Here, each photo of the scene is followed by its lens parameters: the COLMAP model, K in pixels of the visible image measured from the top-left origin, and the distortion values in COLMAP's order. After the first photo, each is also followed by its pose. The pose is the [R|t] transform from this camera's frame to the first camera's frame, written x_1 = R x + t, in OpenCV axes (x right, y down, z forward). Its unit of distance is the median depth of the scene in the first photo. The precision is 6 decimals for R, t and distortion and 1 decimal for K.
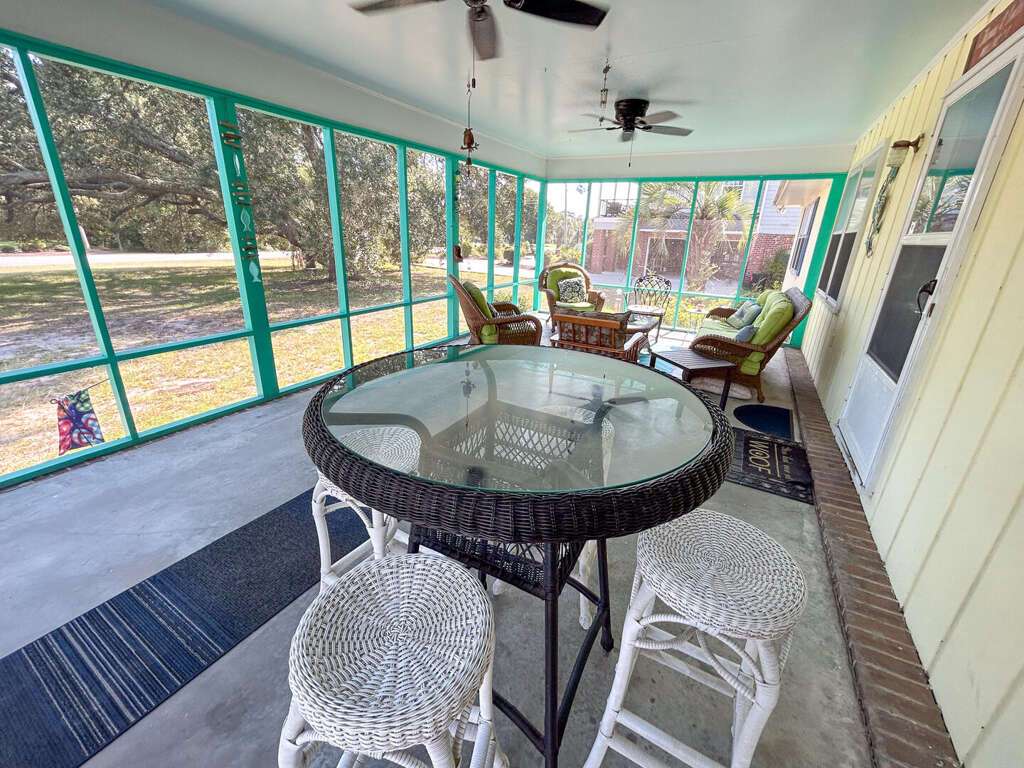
lens RADIAL K [[416.8, 0, 507.1], [0, 416.8, 385.8], [0, 0, 1]] dist [0.000137, -0.000010]
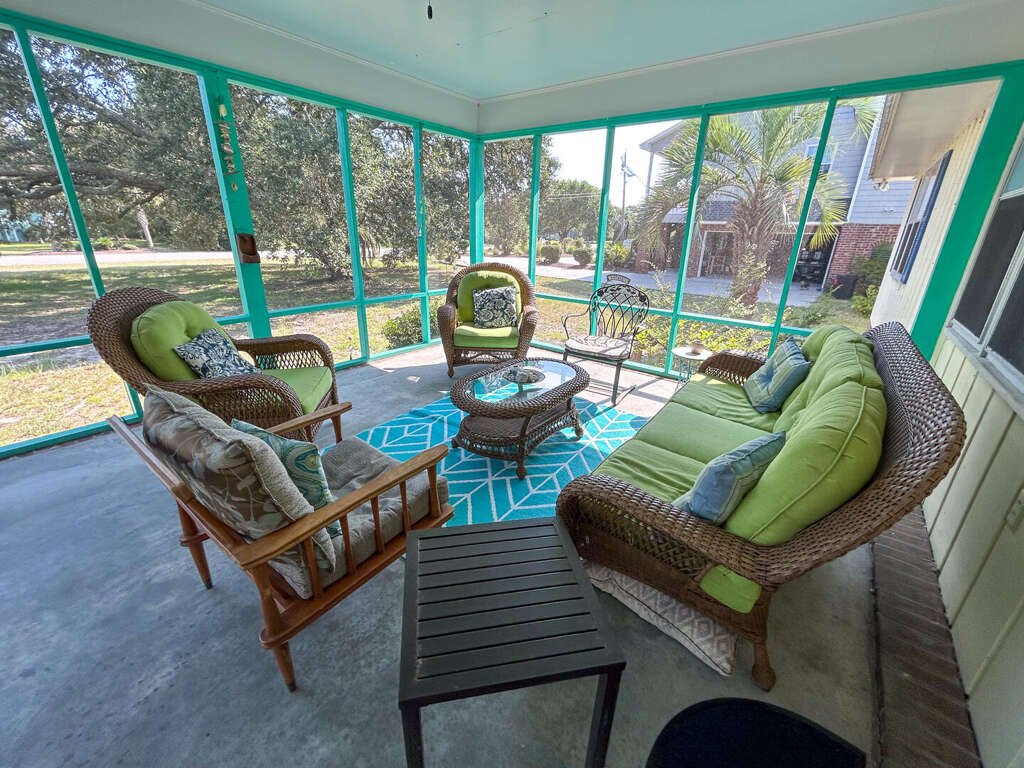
lens RADIAL K [[416.8, 0, 506.4], [0, 416.8, 382.9], [0, 0, 1]] dist [0.000137, -0.000010]
pose [[0.988551, 0.043011, -0.144625, 0.353940], [-0.043155, 0.999066, 0.002140, -0.155433], [0.144582, 0.004125, 0.989484, 0.511043]]
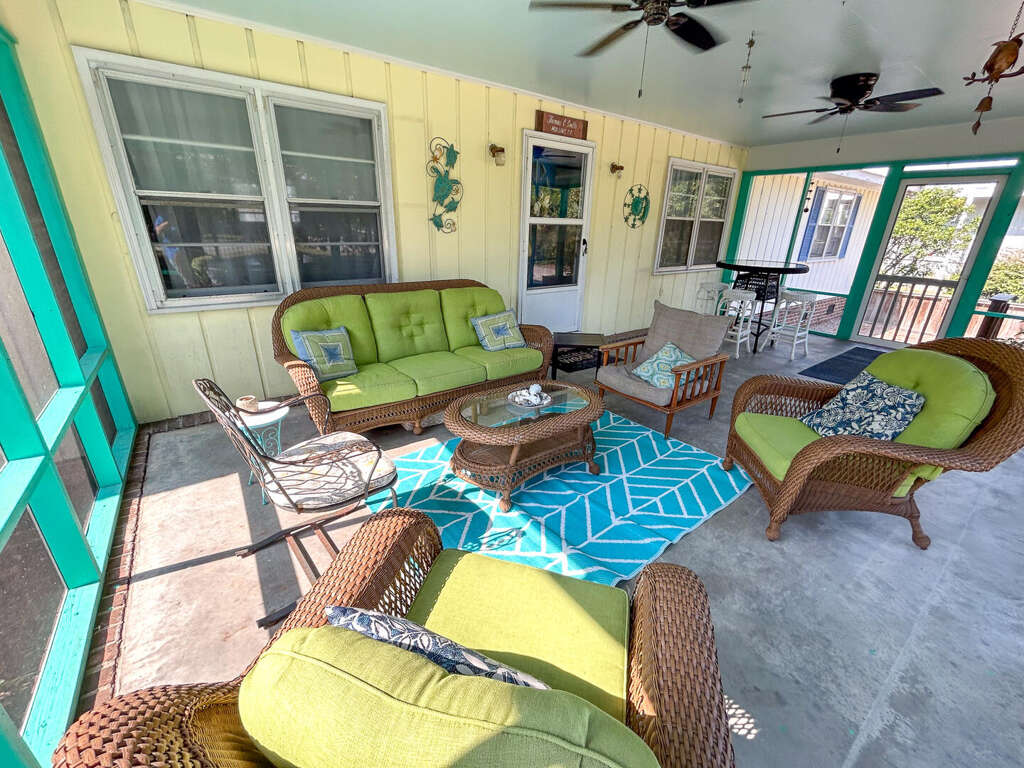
lens RADIAL K [[416.8, 0, 515.7], [0, 416.8, 380.1], [0, 0, 1]] dist [0.000137, -0.000010]
pose [[-0.911848, -0.201796, 0.357508, 0.137345], [0.083892, 0.760876, 0.643452, -0.496500], [-0.401865, 0.616722, -0.676874, 1.342063]]
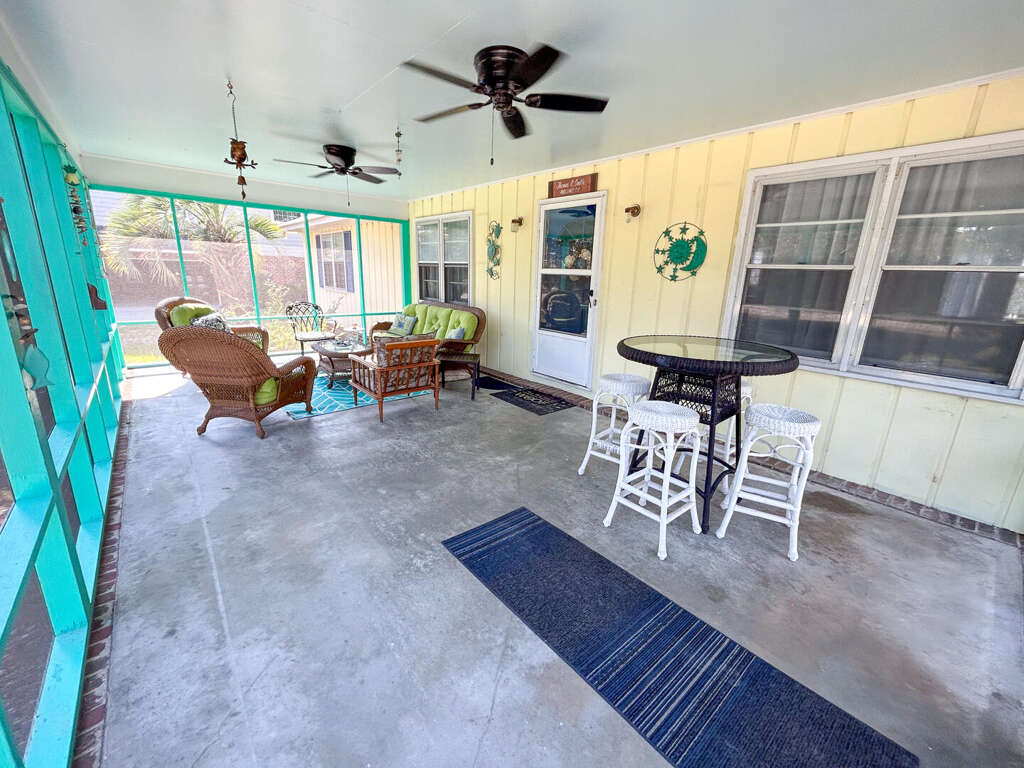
lens RADIAL K [[416.8, 0, 513.6], [0, 416.8, 387.4], [0, 0, 1]] dist [0.000137, -0.000010]
pose [[0.334860, -0.274604, 0.901367, -0.549292], [0.305395, 0.936585, 0.171878, -0.110194], [-0.891405, 0.217718, 0.397487, 0.231341]]
